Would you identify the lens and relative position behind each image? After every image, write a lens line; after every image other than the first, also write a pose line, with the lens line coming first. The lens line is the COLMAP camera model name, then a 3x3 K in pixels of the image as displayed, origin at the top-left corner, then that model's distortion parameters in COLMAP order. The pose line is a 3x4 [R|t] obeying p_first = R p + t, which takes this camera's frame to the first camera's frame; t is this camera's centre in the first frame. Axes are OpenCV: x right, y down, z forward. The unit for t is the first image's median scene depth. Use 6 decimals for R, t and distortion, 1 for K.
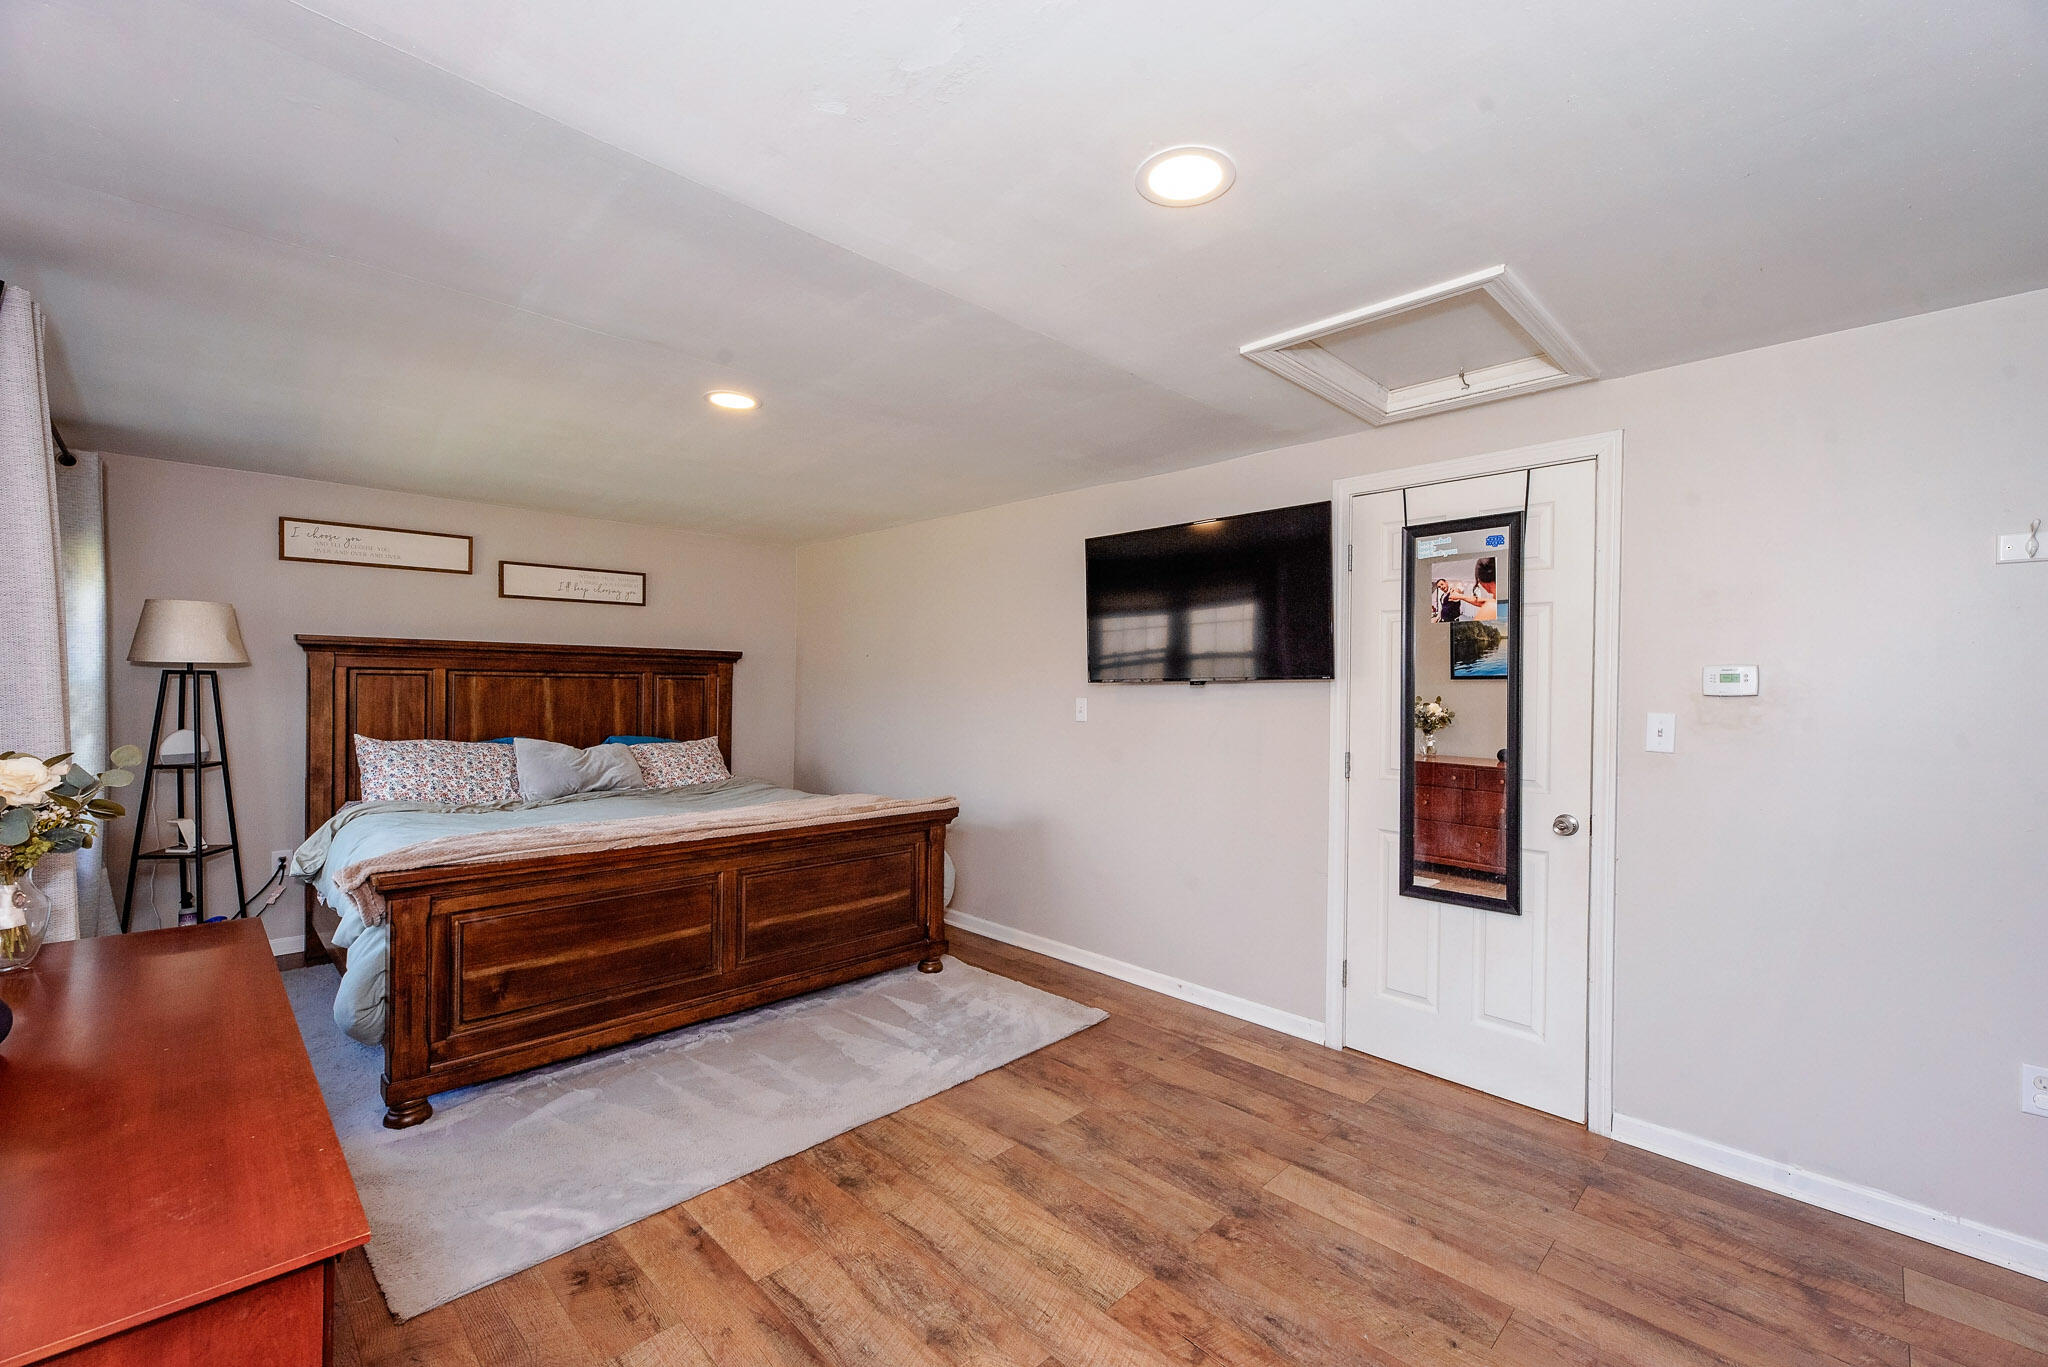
lens RADIAL K [[847.9, 0, 1051.2], [0, 847.9, 678.8], [0, 0, 1]] dist [-0.001513, -0.000020]
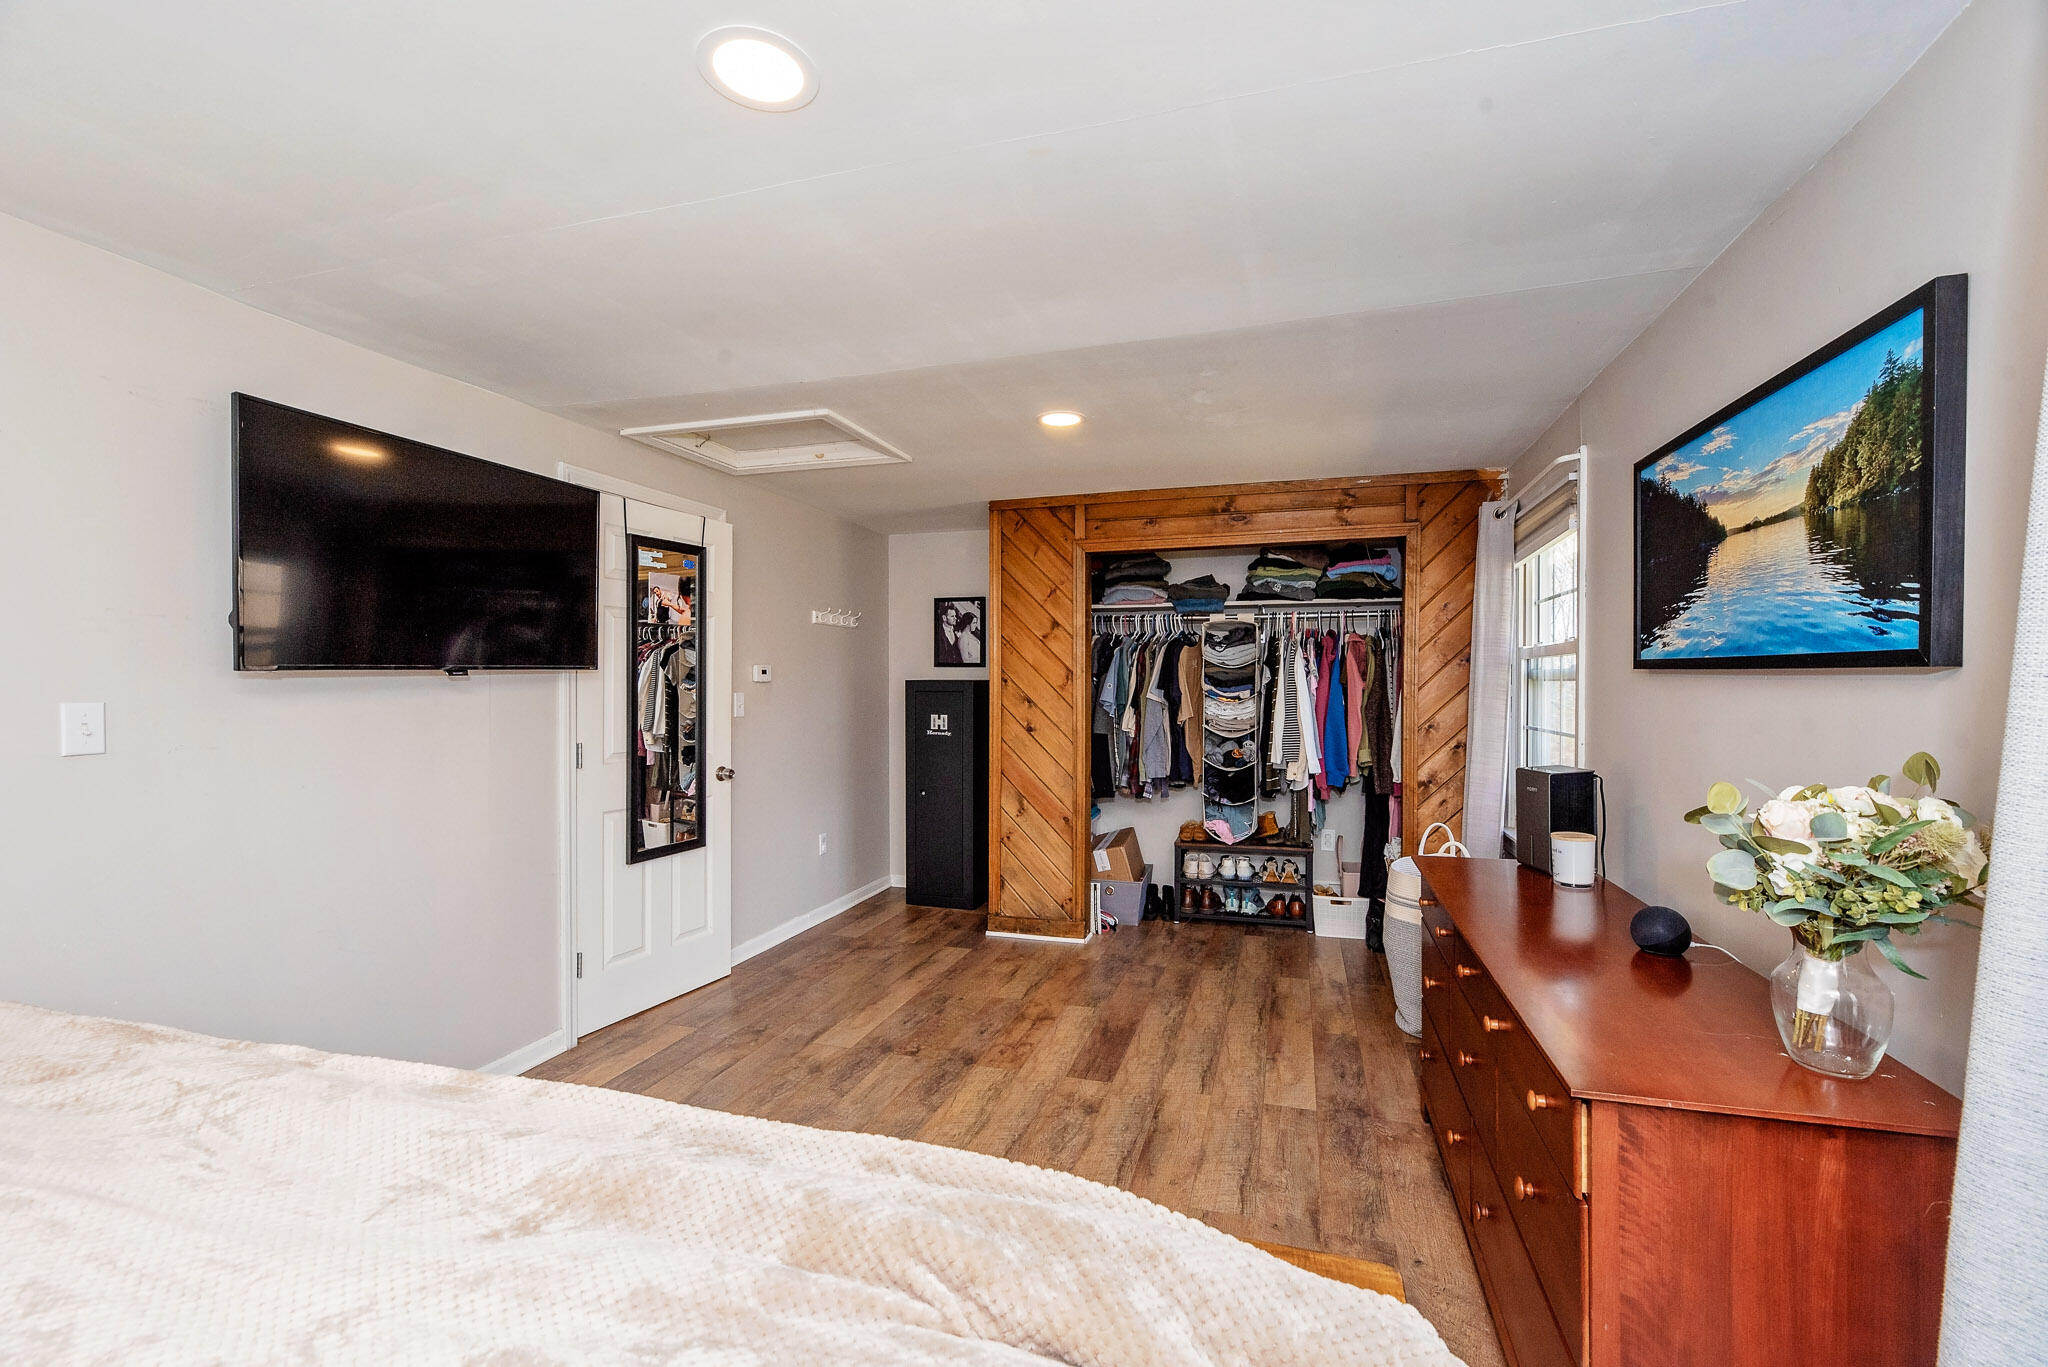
lens RADIAL K [[847.9, 0, 1051.2], [0, 847.9, 678.8], [0, 0, 1]] dist [-0.001513, -0.000020]
pose [[-0.476922, -0.007688, 0.878912, -1.009628], [-0.015400, 0.999881, 0.000390, 0.004096], [-0.878811, -0.013349, -0.476984, 1.269383]]
